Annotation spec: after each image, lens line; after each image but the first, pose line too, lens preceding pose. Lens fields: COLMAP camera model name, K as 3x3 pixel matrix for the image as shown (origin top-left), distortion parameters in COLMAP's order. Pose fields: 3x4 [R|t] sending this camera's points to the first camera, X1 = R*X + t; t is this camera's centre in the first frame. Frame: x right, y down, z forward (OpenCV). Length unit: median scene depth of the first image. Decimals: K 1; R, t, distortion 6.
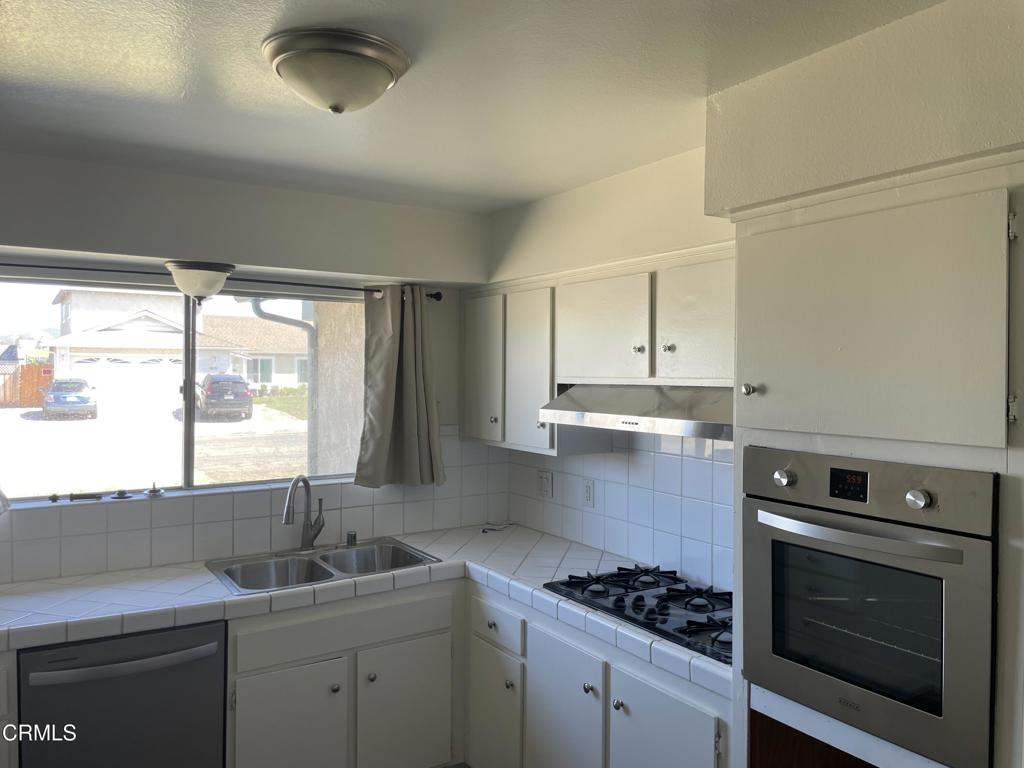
lens RADIAL K [[765.1, 0, 518.6], [0, 765.1, 373.7], [0, 0, 1]] dist [0.049925, -0.042398]
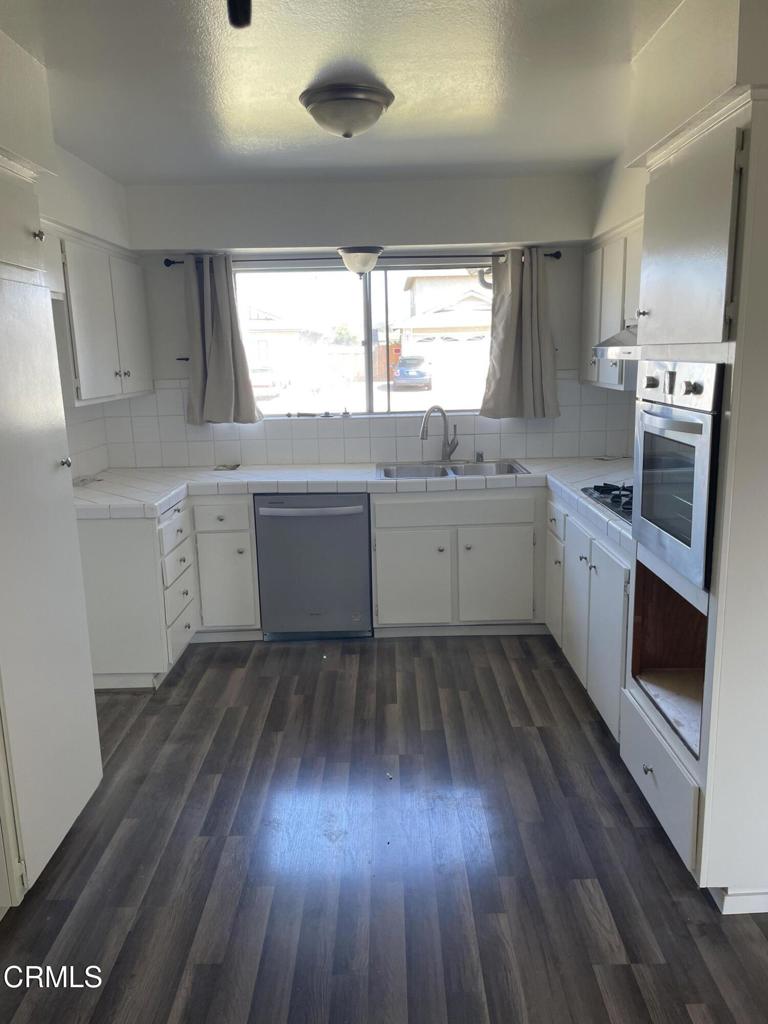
lens RADIAL K [[765.1, 0, 383.9], [0, 765.1, 512.4], [0, 0, 1]] dist [0.049925, -0.042398]
pose [[0.842607, 0.086255, -0.531576, 0.365891], [0.027828, 0.978797, 0.202931, 0.039699], [0.537809, -0.185784, 0.822341, -0.189064]]
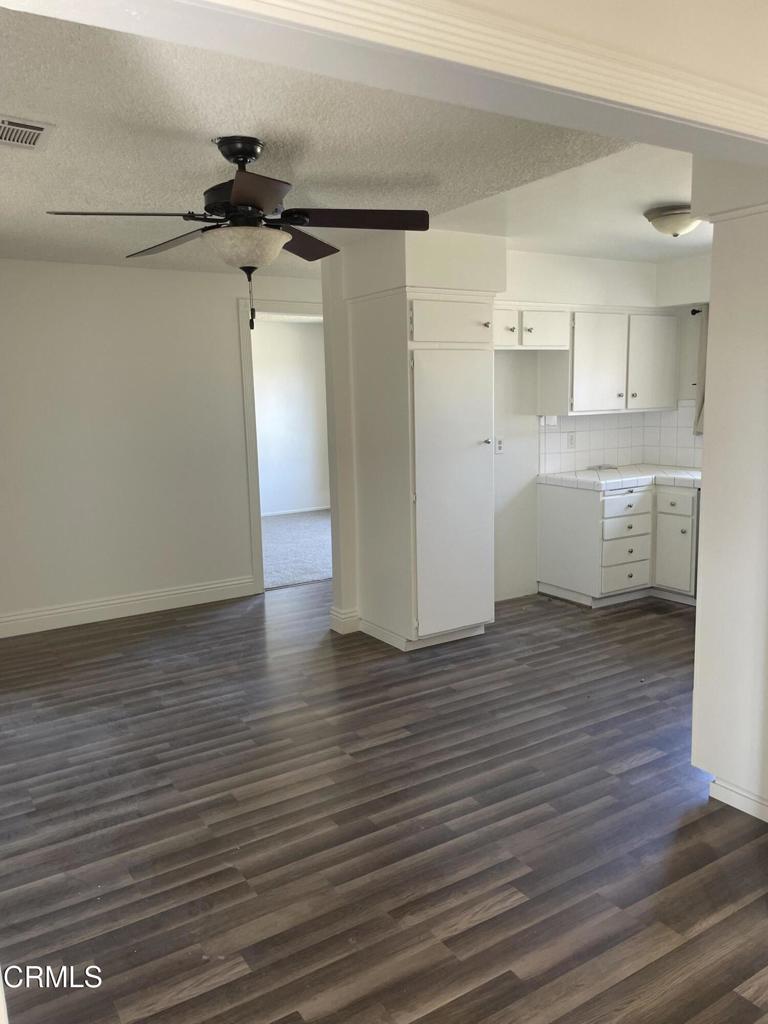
lens RADIAL K [[765.1, 0, 384.9], [0, 765.1, 515.9], [0, 0, 1]] dist [0.049925, -0.042398]
pose [[-0.018596, 0.152298, -0.988160, 1.162507], [0.029879, 0.987974, 0.151707, 0.049350], [0.999381, -0.026704, -0.022923, 0.115336]]
